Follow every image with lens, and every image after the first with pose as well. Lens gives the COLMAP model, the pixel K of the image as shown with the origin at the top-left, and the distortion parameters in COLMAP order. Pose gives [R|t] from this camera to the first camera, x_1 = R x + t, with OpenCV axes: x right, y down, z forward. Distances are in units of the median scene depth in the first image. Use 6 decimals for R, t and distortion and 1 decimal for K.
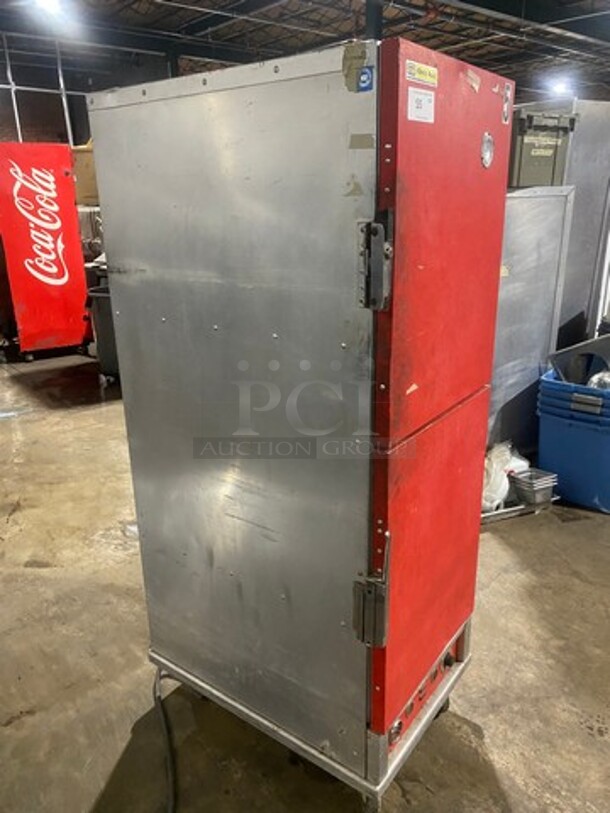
lens RADIAL K [[615.0, 0, 304.8], [0, 615.0, 412.2], [0, 0, 1]] dist [0.015537, 0.004861]
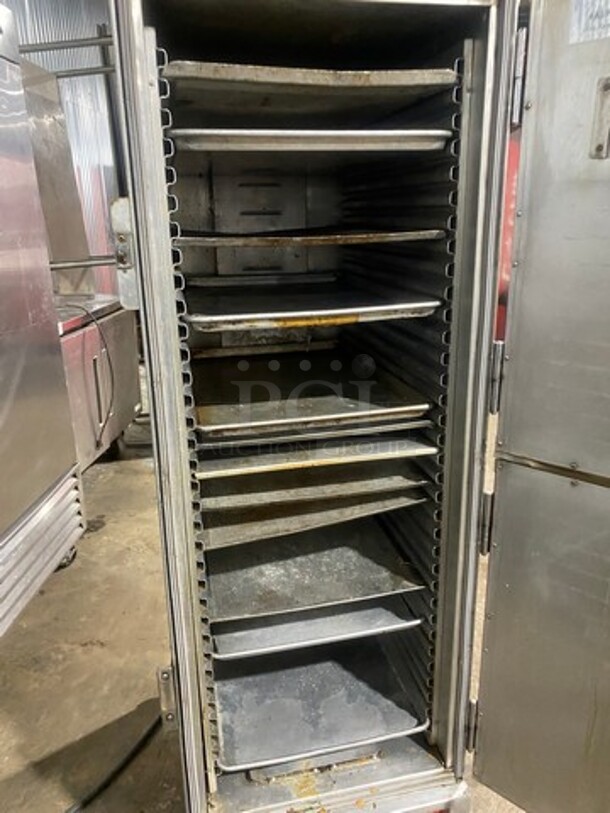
lens RADIAL K [[642.9, 0, 305.0], [0, 642.9, 385.7], [0, 0, 1]] dist [-0.104065, 0.169061]
pose [[0.747990, 0.168885, -0.641864, 0.161848], [-0.186615, 0.981586, 0.040802, -0.028781], [0.636935, 0.089262, 0.765732, 0.109043]]
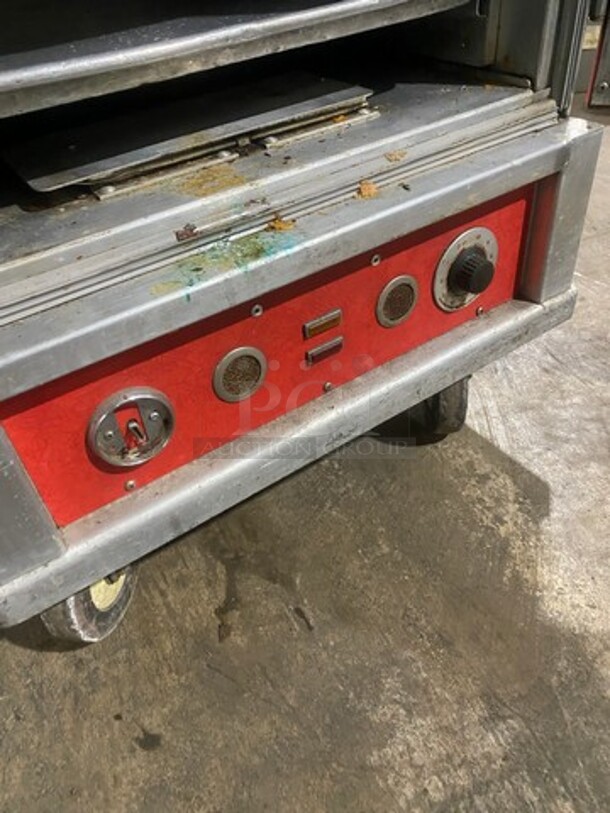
lens RADIAL K [[616.4, 0, 305.0], [0, 616.4, 406.5], [0, 0, 1]] dist [0.007697, 0.004778]
pose [[0.941293, 0.170718, -0.291243, 0.080935], [-0.043477, 0.916830, 0.396903, 0.110386], [0.334779, -0.360940, 0.870428, 0.220456]]
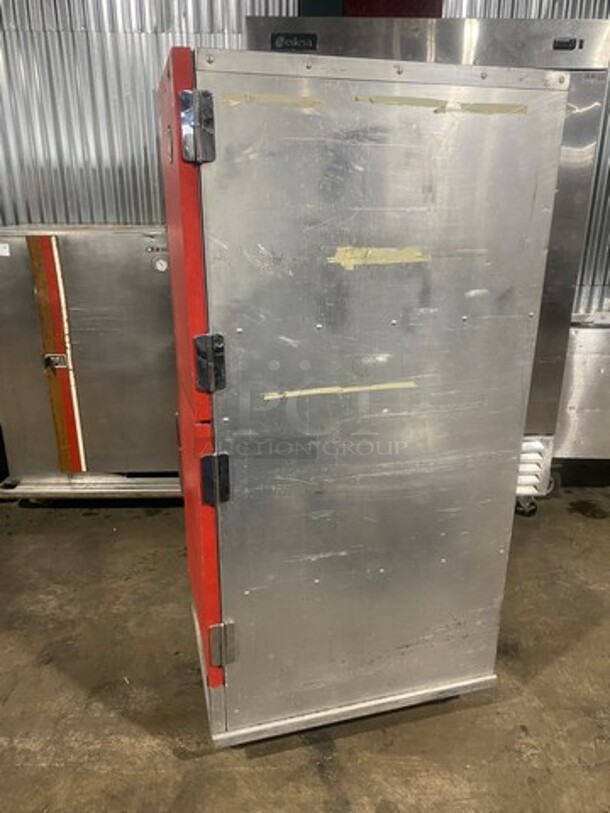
lens RADIAL K [[616.4, 0, 305.0], [0, 616.4, 406.5], [0, 0, 1]] dist [0.007697, 0.004778]
pose [[-0.619775, 0.268508, -0.737416, 0.230925], [-0.245534, 0.826128, 0.507174, -0.144085], [0.745380, 0.495394, -0.446086, 0.418764]]
